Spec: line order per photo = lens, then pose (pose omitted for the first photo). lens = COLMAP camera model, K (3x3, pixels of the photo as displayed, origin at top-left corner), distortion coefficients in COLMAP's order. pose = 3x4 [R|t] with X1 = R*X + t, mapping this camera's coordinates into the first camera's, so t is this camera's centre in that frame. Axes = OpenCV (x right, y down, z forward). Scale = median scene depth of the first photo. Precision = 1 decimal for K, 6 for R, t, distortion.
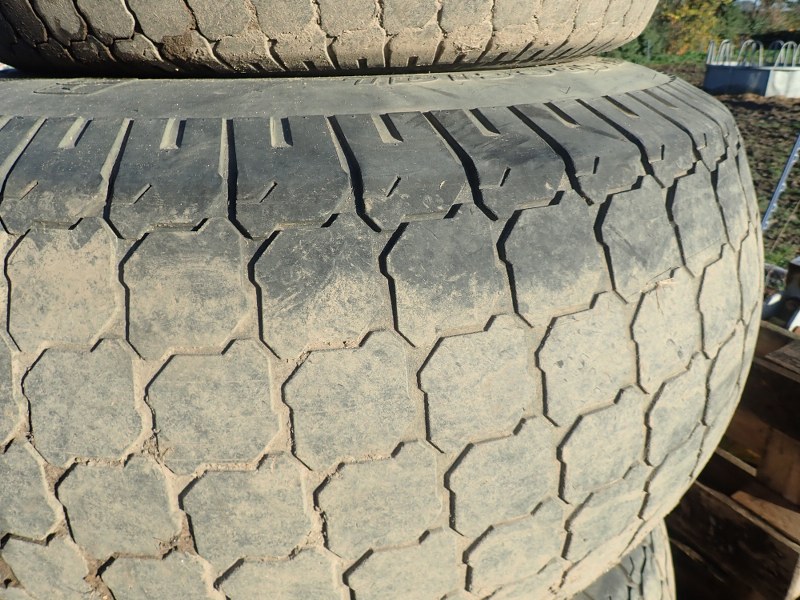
lens RADIAL K [[585.0, 0, 400.0], [0, 585.0, 300.0], [0, 0, 1]] dist [0.002064, -0.000012]
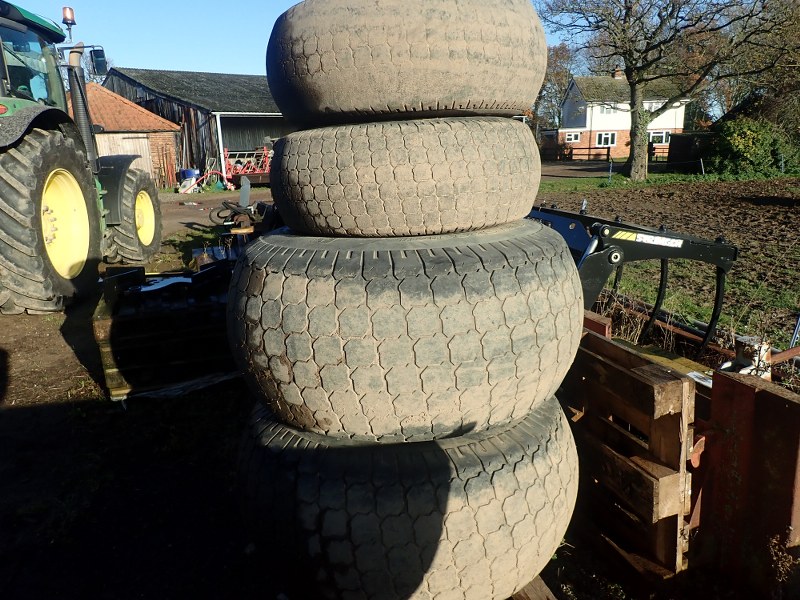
lens RADIAL K [[585.0, 0, 400.0], [0, 585.0, 300.0], [0, 0, 1]] dist [0.002064, -0.000012]
pose [[0.975750, 0.031573, -0.216601, 0.736615], [-0.069116, 0.983358, -0.168016, 0.596695], [0.207692, 0.178913, 0.961694, -2.435083]]
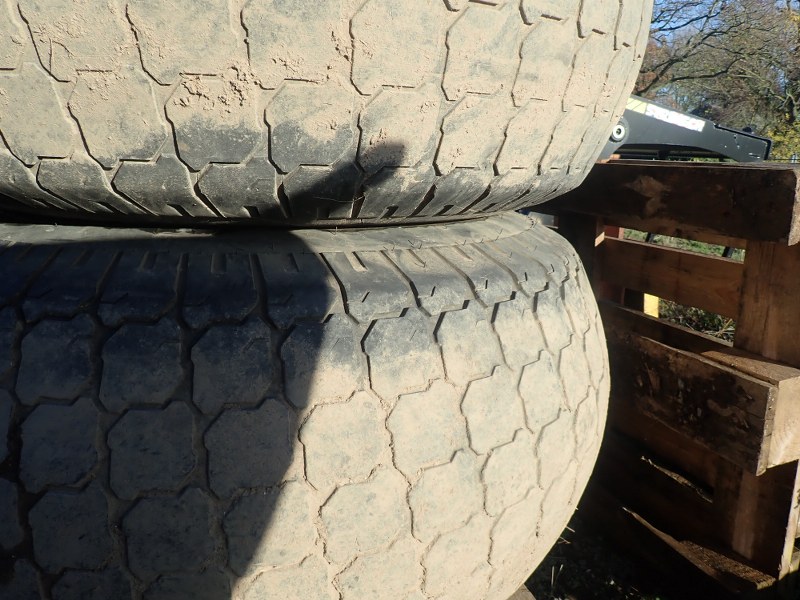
lens RADIAL K [[585.0, 0, 400.0], [0, 585.0, 300.0], [0, 0, 1]] dist [0.002064, -0.000012]
pose [[0.988840, 0.075719, -0.128304, 0.617539], [-0.098276, 0.978786, -0.179776, 1.278336], [0.111970, 0.190379, 0.975304, 0.191845]]
